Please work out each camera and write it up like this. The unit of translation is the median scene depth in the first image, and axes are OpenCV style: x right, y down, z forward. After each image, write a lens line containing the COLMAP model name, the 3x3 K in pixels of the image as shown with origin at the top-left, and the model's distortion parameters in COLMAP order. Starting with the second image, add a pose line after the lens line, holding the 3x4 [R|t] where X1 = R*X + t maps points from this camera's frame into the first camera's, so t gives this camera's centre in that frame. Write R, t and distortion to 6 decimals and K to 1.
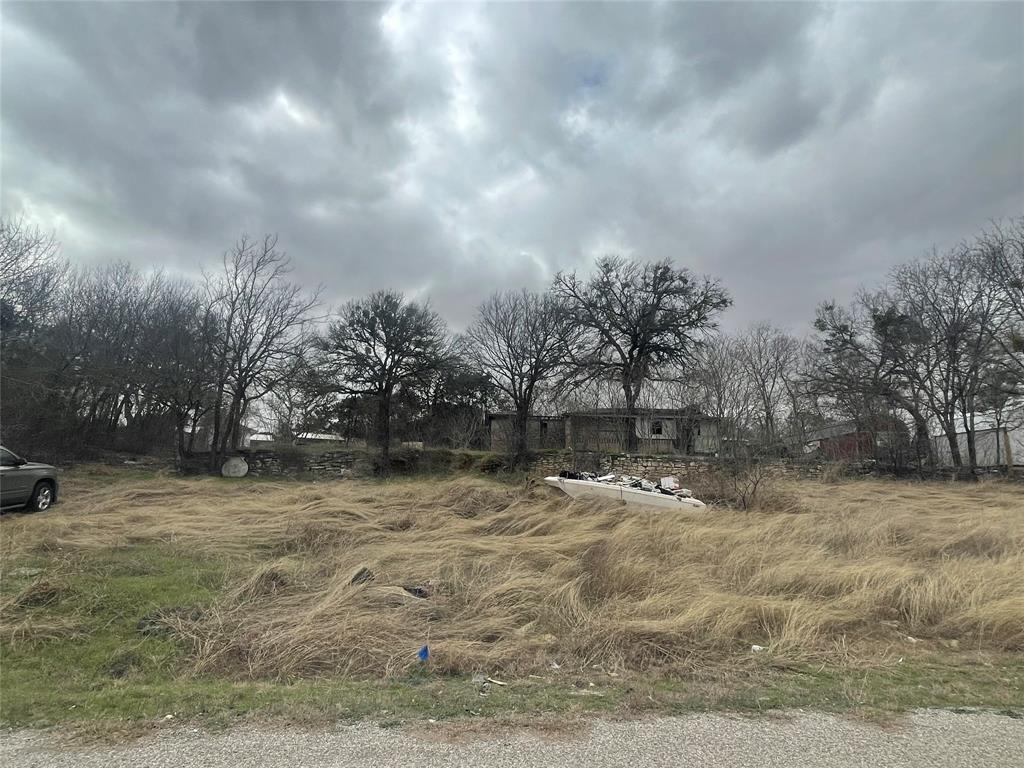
lens RADIAL K [[641.2, 0, 506.4], [0, 641.2, 383.6], [0, 0, 1]] dist [-0.003734, -0.000357]
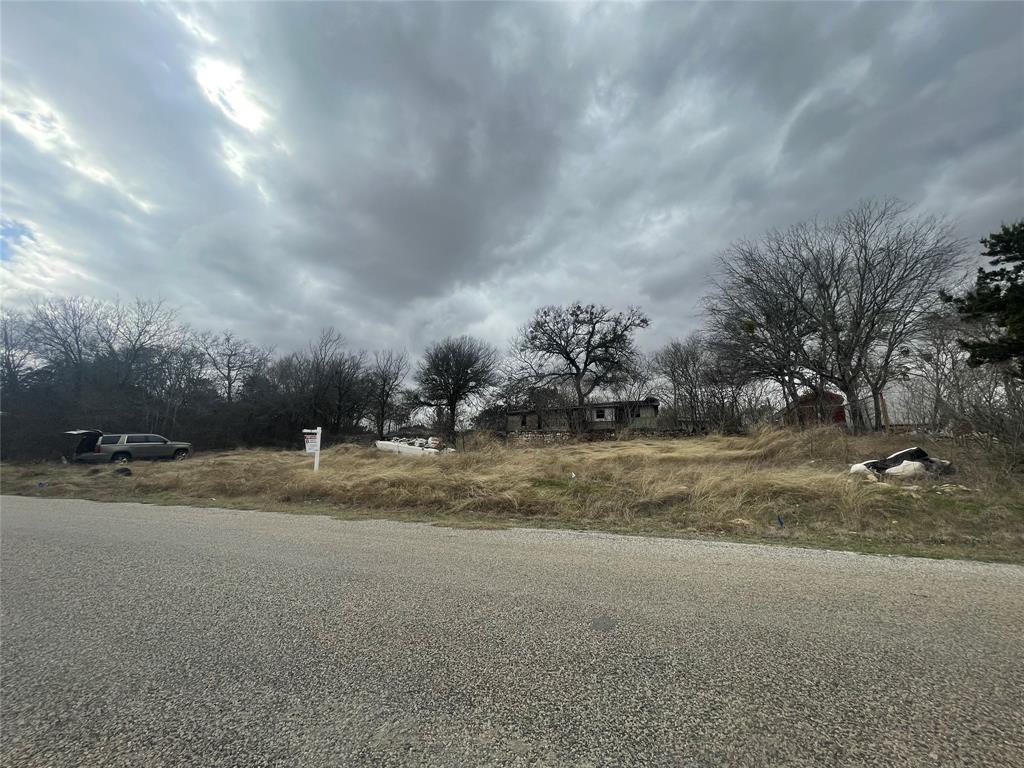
lens RADIAL K [[412.6, 0, 518.0], [0, 412.6, 389.9], [0, 0, 1]] dist [-0.002769, 0.001109]
pose [[0.907070, -0.091755, -0.410860, 0.459457], [0.078137, 0.995695, -0.049858, 0.047028], [0.413666, 0.013121, 0.910334, 0.057841]]
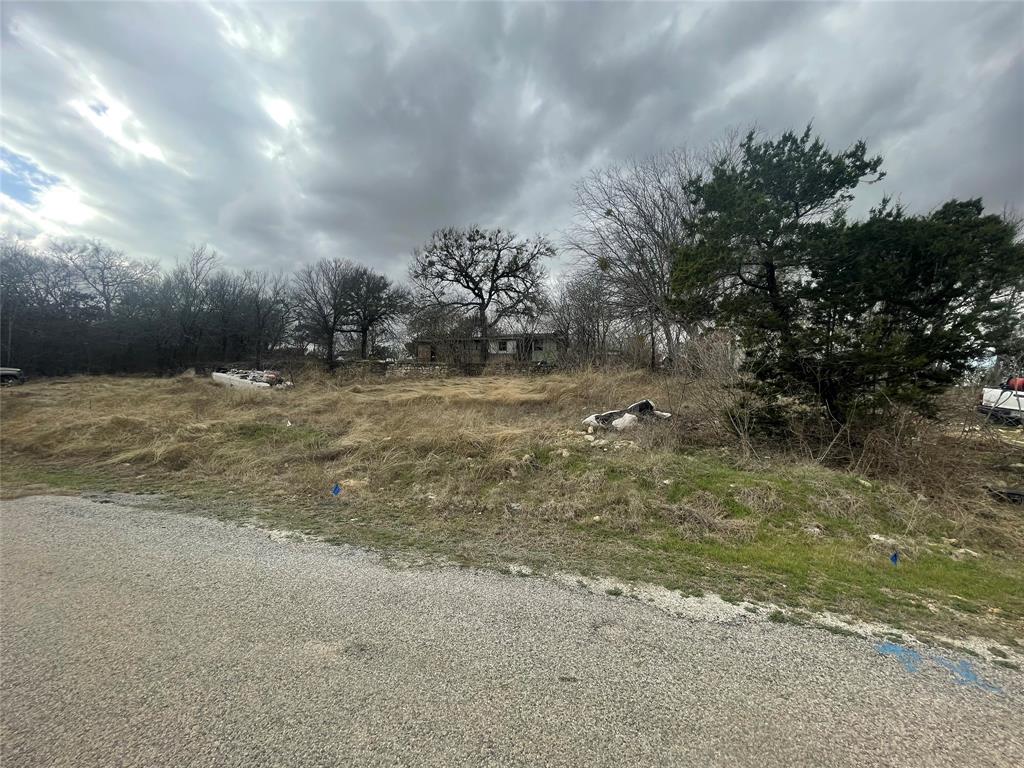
lens RADIAL K [[412.6, 0, 525.9], [0, 412.6, 385.0], [0, 0, 1]] dist [-0.002769, 0.001109]
pose [[0.940407, -0.004656, -0.340018, 0.602345], [0.049198, 0.991249, 0.122497, 0.044896], [0.336472, -0.131925, 0.932407, 0.137047]]
